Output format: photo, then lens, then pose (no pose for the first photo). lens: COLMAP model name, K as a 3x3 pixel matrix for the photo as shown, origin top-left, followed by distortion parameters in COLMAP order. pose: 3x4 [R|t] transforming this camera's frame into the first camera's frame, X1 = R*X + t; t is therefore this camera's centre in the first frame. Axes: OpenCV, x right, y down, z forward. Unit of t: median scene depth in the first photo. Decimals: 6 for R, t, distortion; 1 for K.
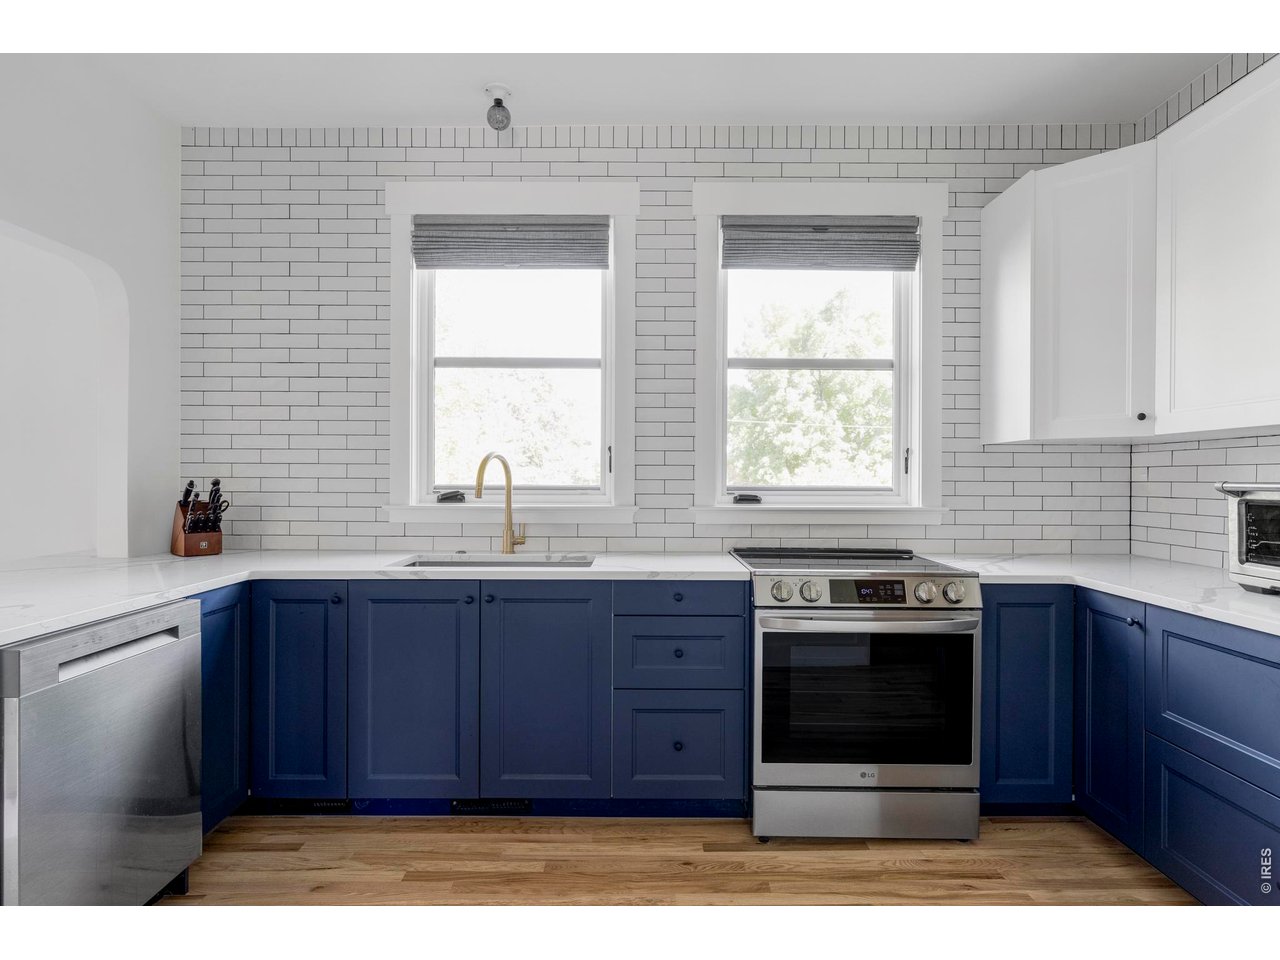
lens RADIAL K [[699.6, 0, 634.9], [0, 699.6, 479.3], [0, 0, 1]] dist [0.000495, 0.000519]
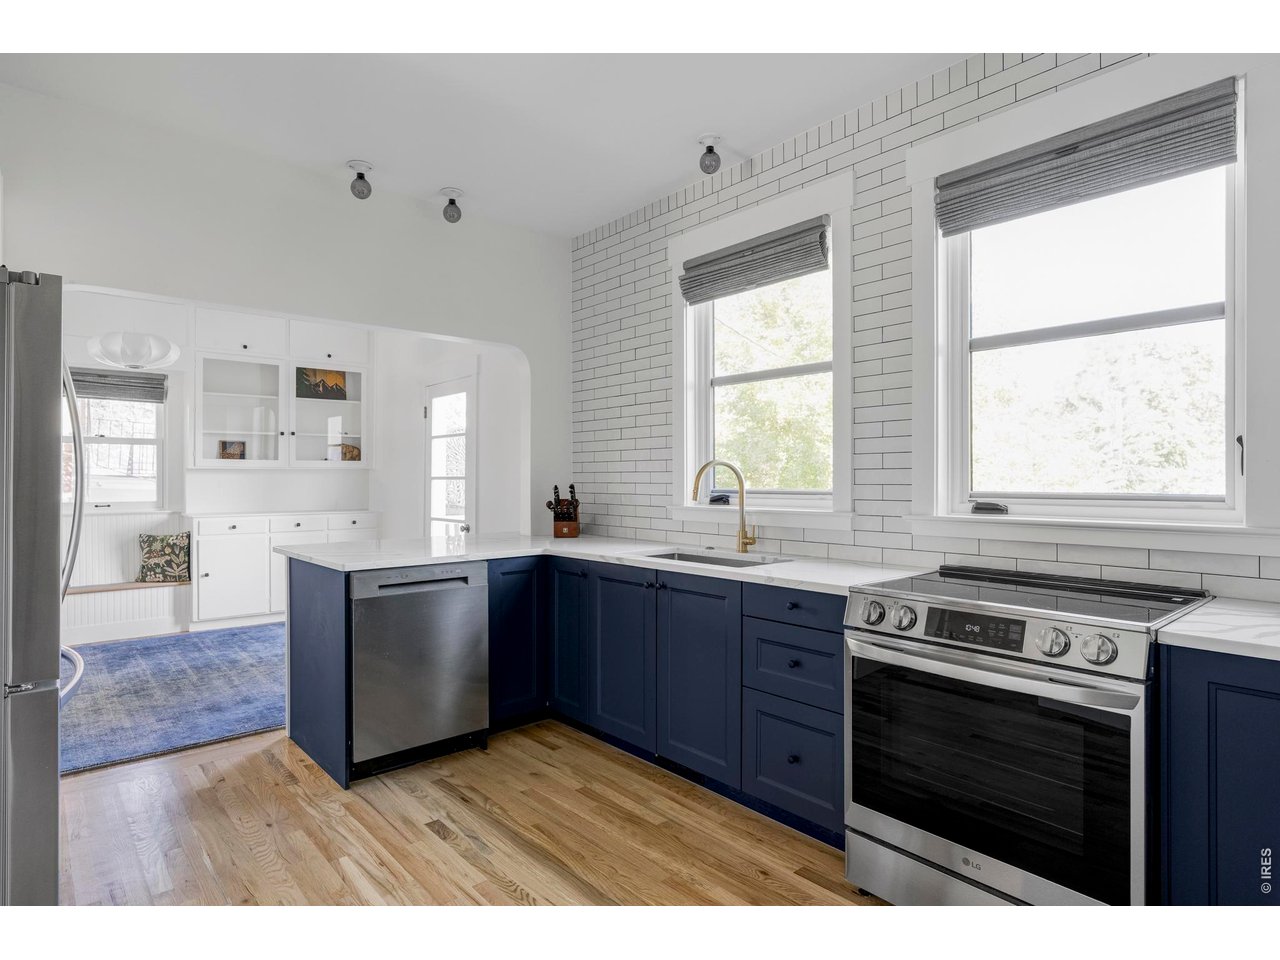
lens RADIAL K [[699.6, 0, 634.9], [0, 699.6, 479.3], [0, 0, 1]] dist [0.000495, 0.000519]
pose [[0.656455, -0.005137, -0.754348, 0.530206], [0.001425, 0.999983, -0.005569, -0.001671], [0.754364, 0.002581, 0.656451, 0.159341]]
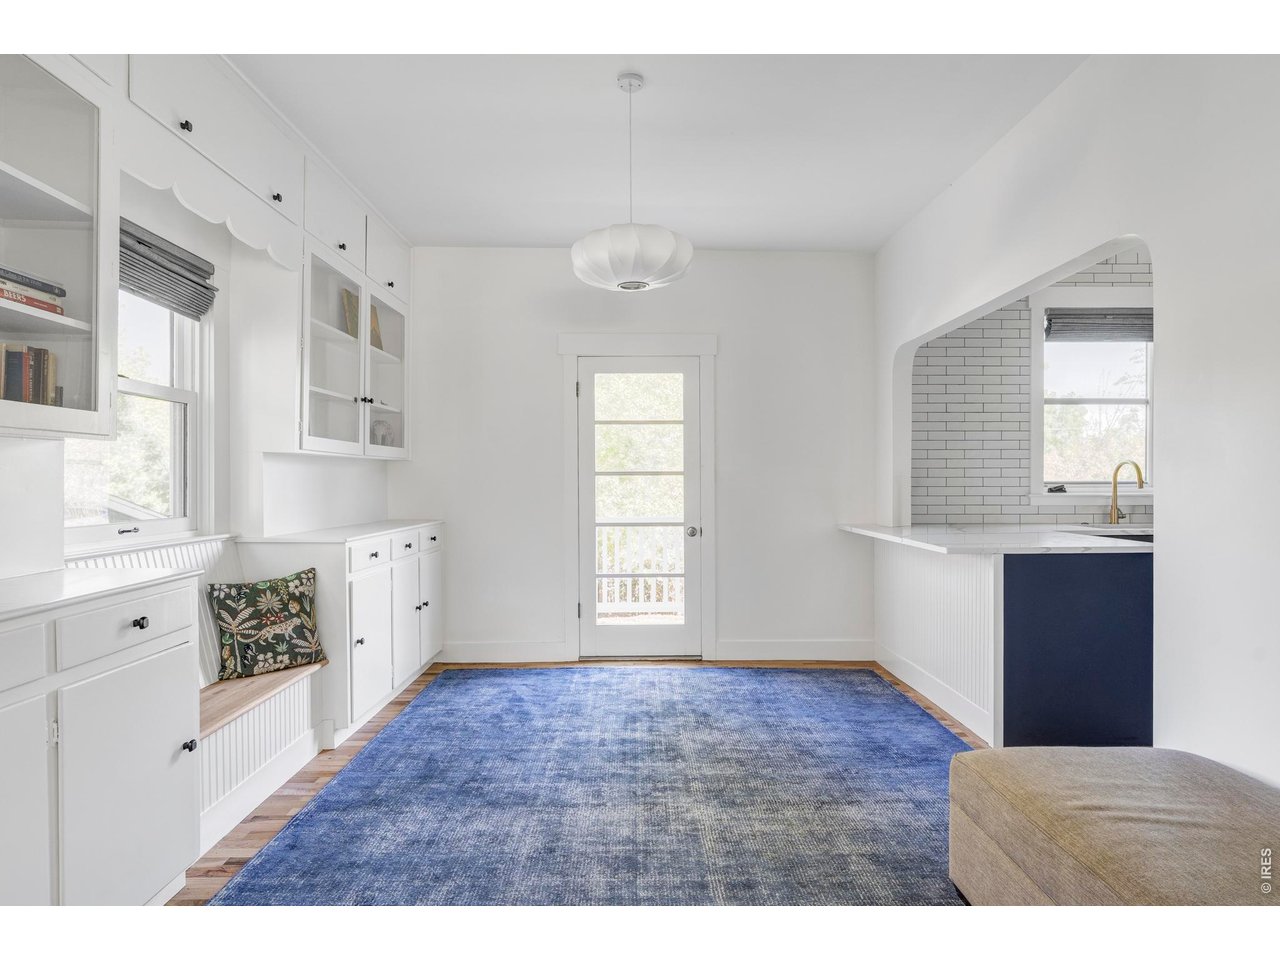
lens RADIAL K [[715.0, 0, 637.7], [0, 715.0, 486.7], [0, 0, 1]] dist [-0.001498, -0.000096]
pose [[0.999837, -0.007902, 0.016217, -1.277062], [0.007818, 0.999956, 0.005241, 0.004781], [-0.016258, -0.005113, 0.999855, -0.587393]]
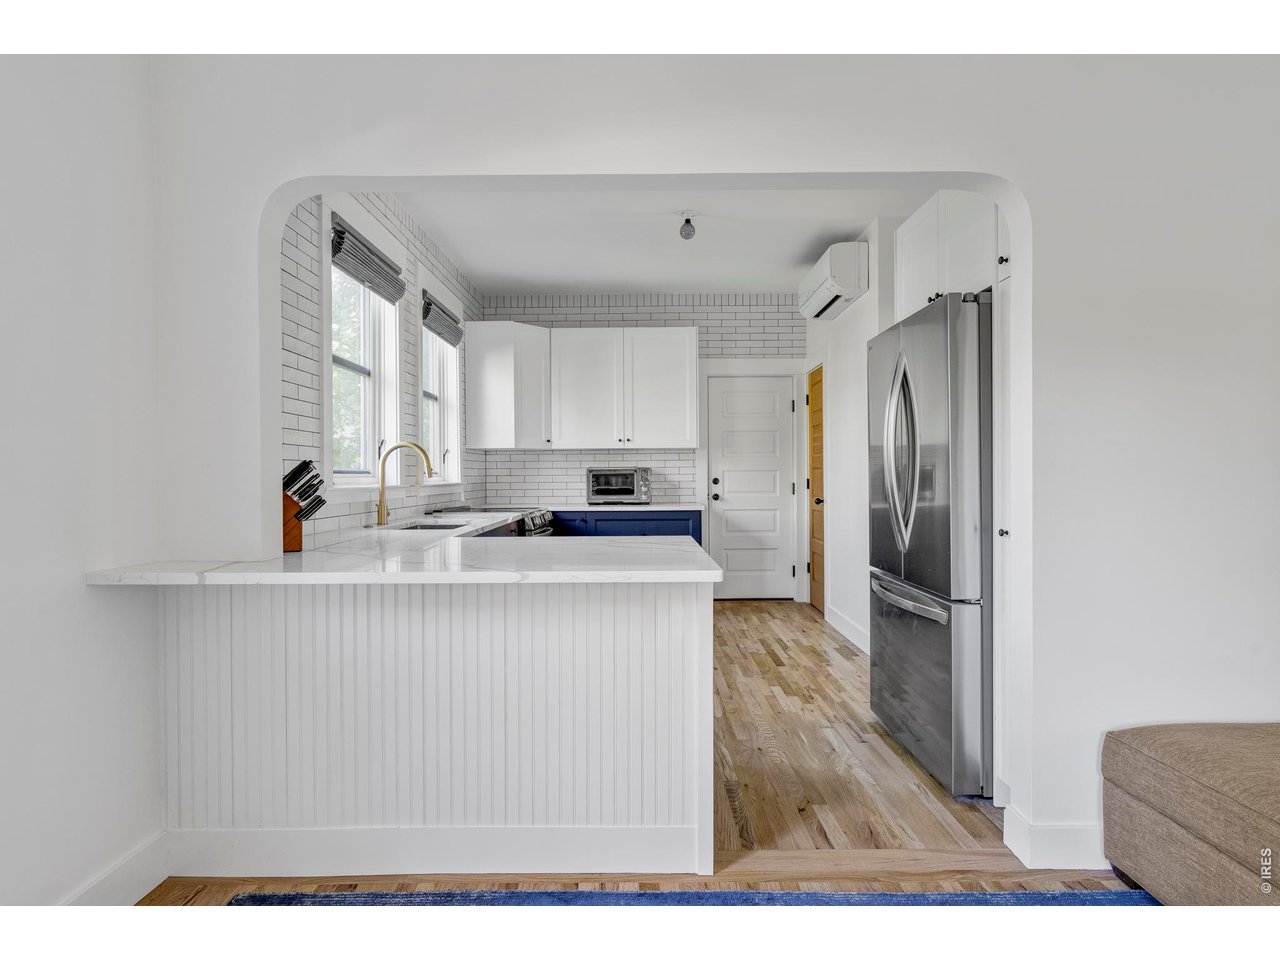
lens RADIAL K [[699.6, 0, 634.9], [0, 699.6, 479.3], [0, 0, 1]] dist [0.000495, 0.000519]
pose [[0.004162, -0.010175, 0.999940, -1.407365], [0.009293, 0.999905, 0.010136, 0.018321], [-0.999948, 0.009251, 0.004257, 0.555306]]
